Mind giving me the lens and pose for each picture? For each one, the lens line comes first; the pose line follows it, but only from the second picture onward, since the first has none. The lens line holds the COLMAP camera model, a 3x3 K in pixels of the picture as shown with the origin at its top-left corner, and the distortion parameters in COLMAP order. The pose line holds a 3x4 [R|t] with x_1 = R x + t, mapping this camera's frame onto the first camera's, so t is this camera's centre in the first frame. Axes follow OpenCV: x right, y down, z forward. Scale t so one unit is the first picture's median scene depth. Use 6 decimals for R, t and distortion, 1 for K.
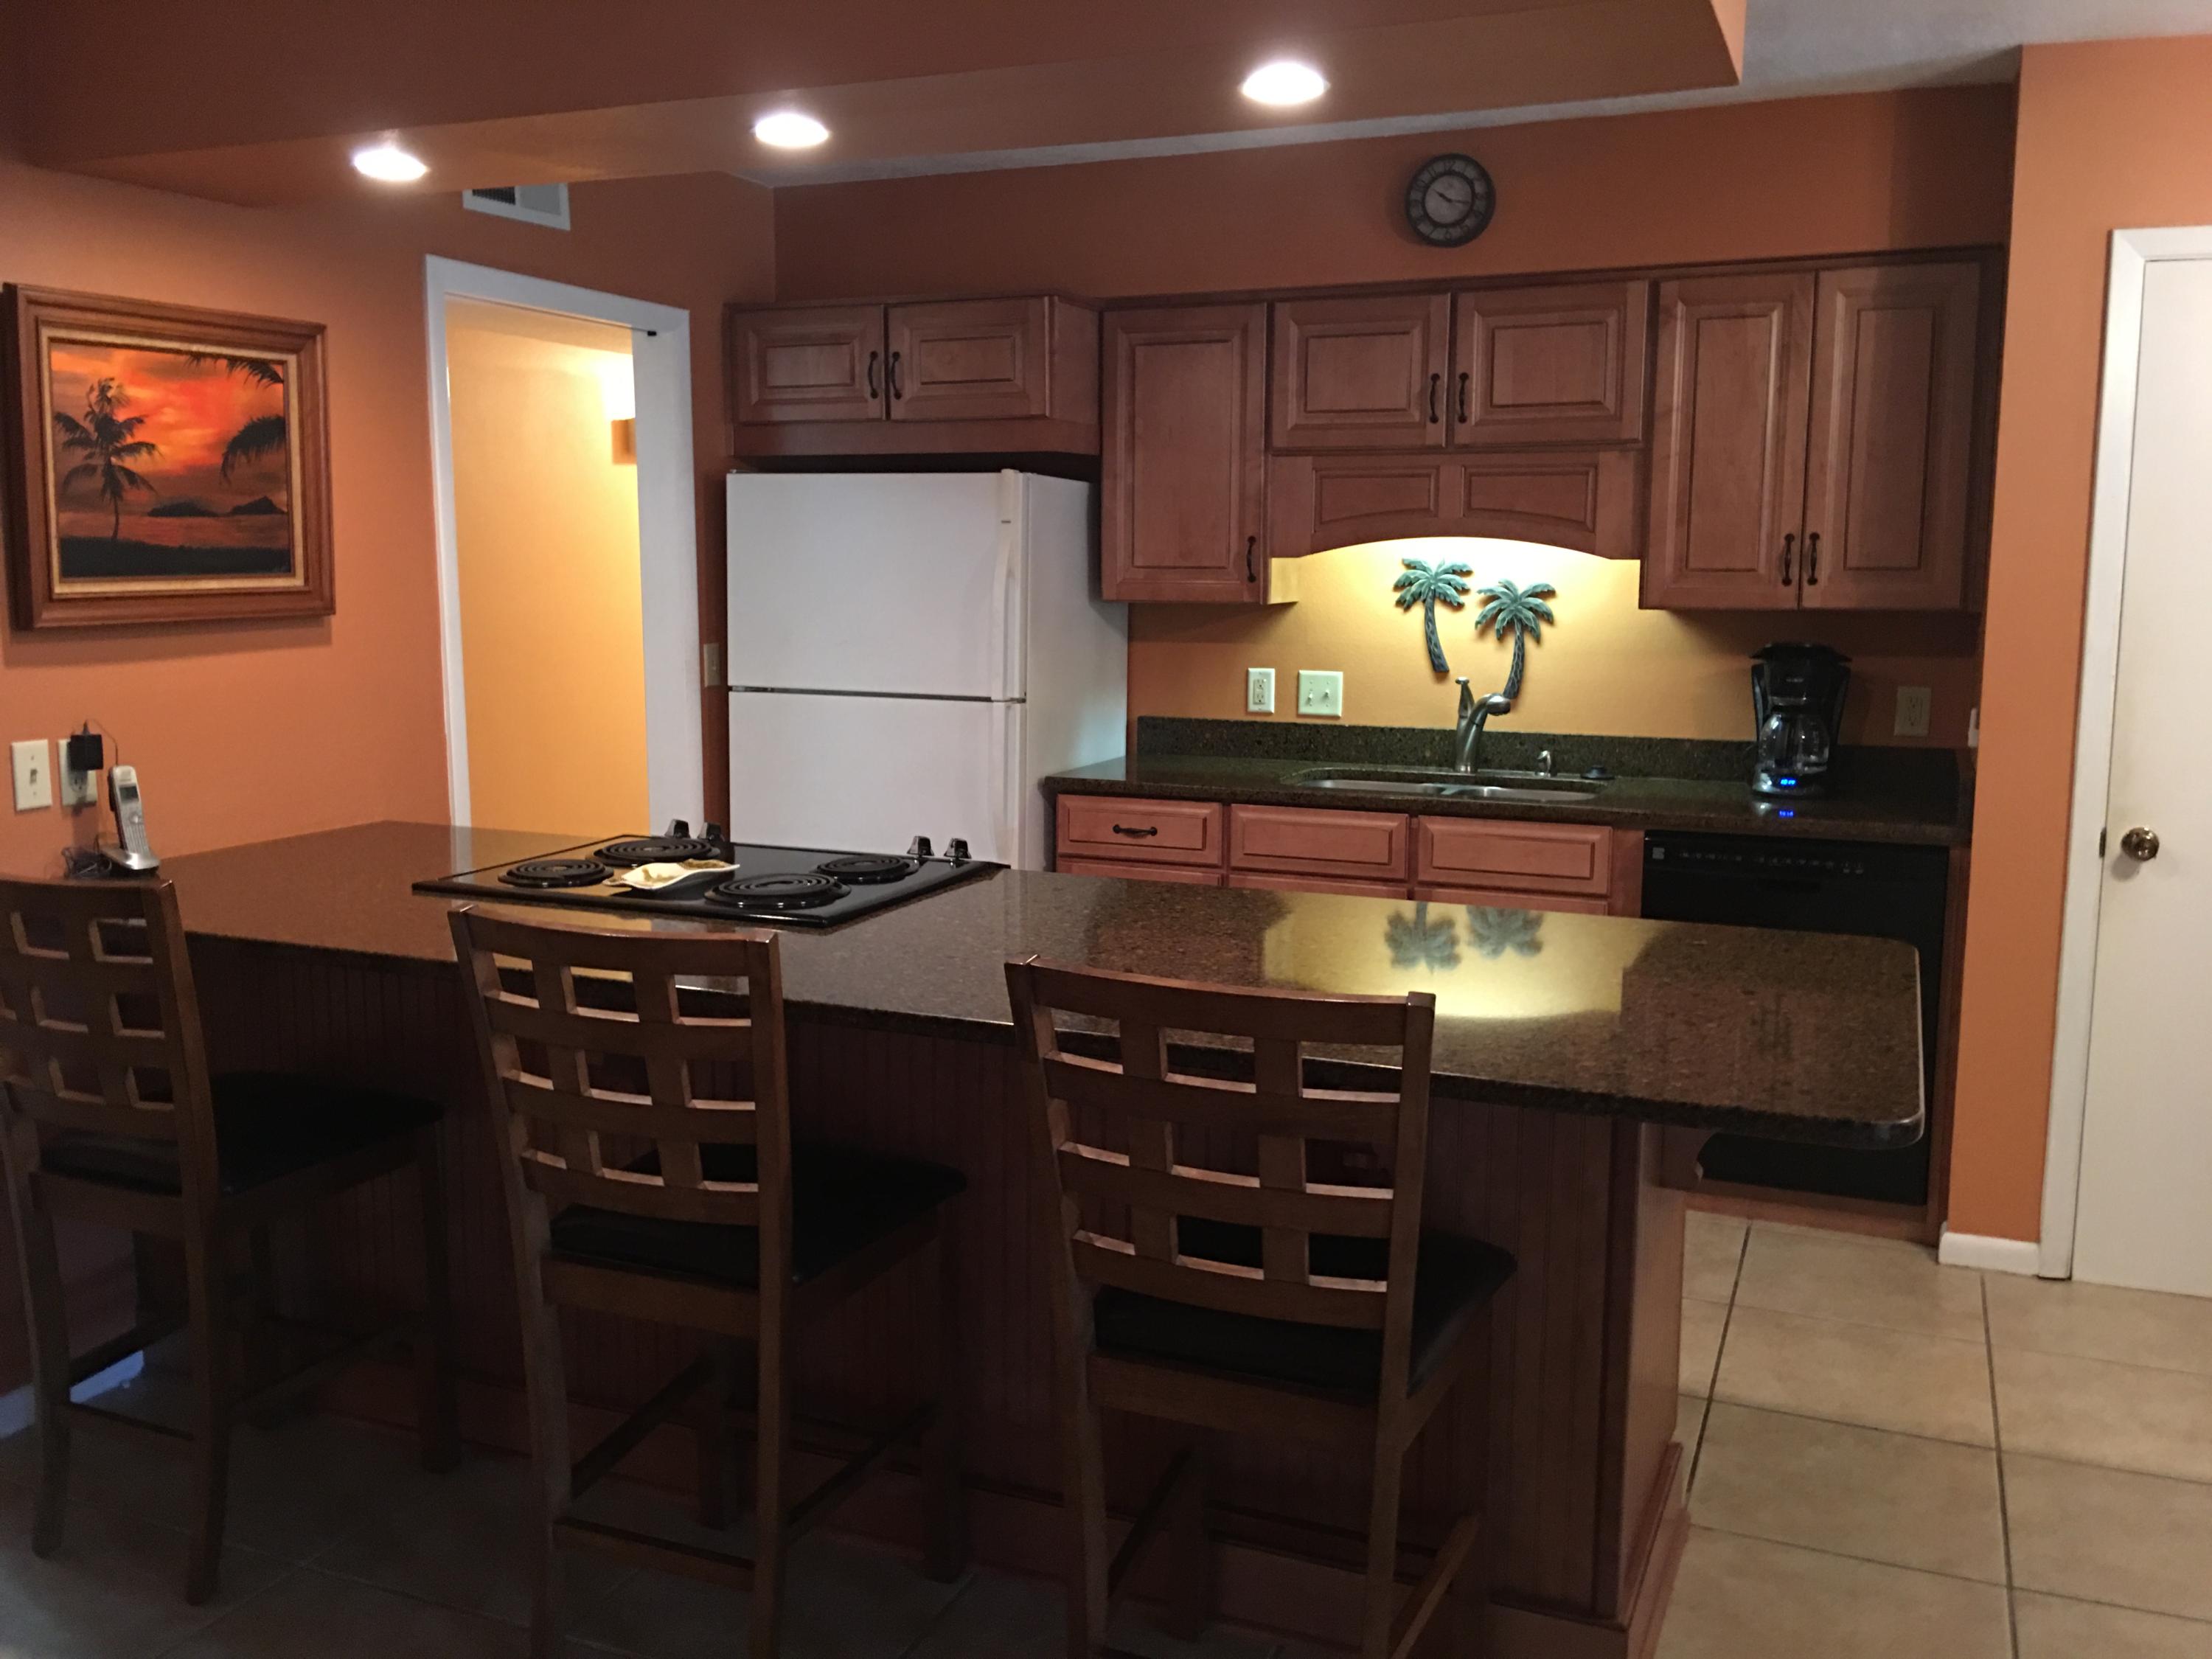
lens RADIAL K [[1871.2, 0, 1101.5], [0, 1871.2, 814.0], [0, 0, 1]] dist [0.068456, -0.128846]
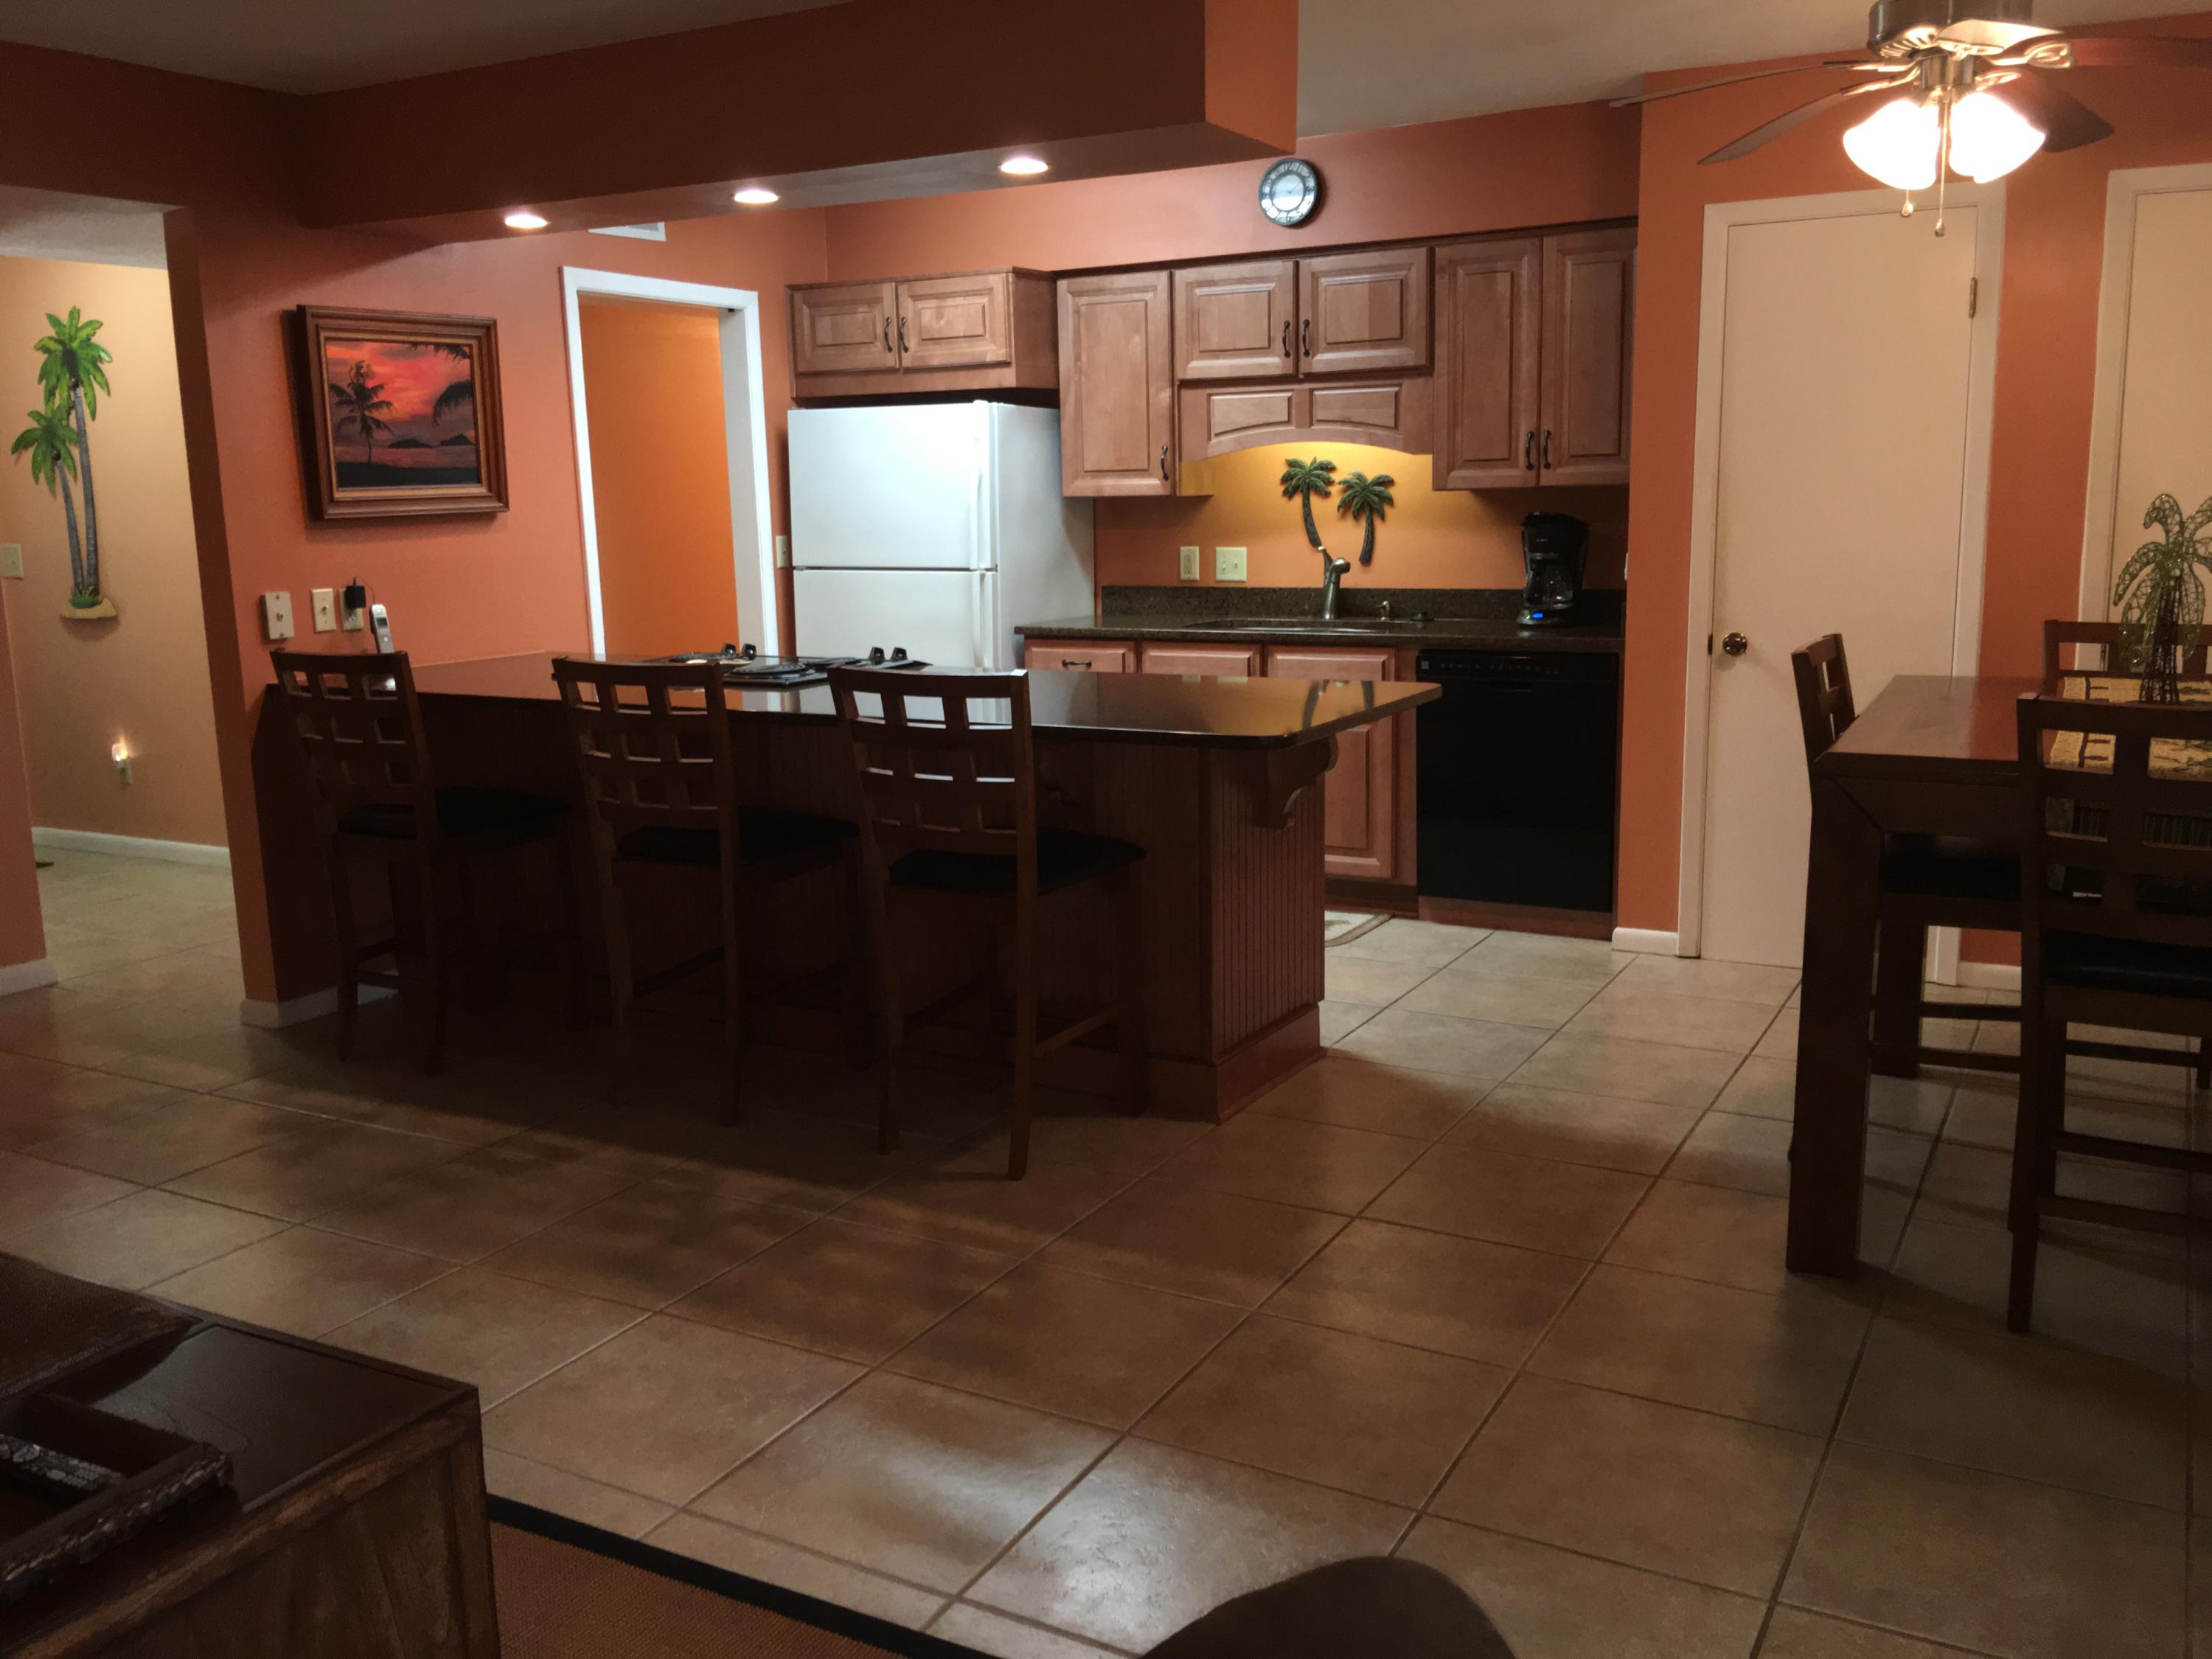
lens RADIAL K [[1880.7, 0, 1106.0], [0, 1880.7, 829.5], [0, 0, 1]] dist [0.075557, -0.144663]
pose [[0.993710, -0.005385, -0.111851, 0.231357], [0.010259, 0.999021, 0.043042, 0.085713], [0.111510, -0.043918, 0.992792, -0.452043]]
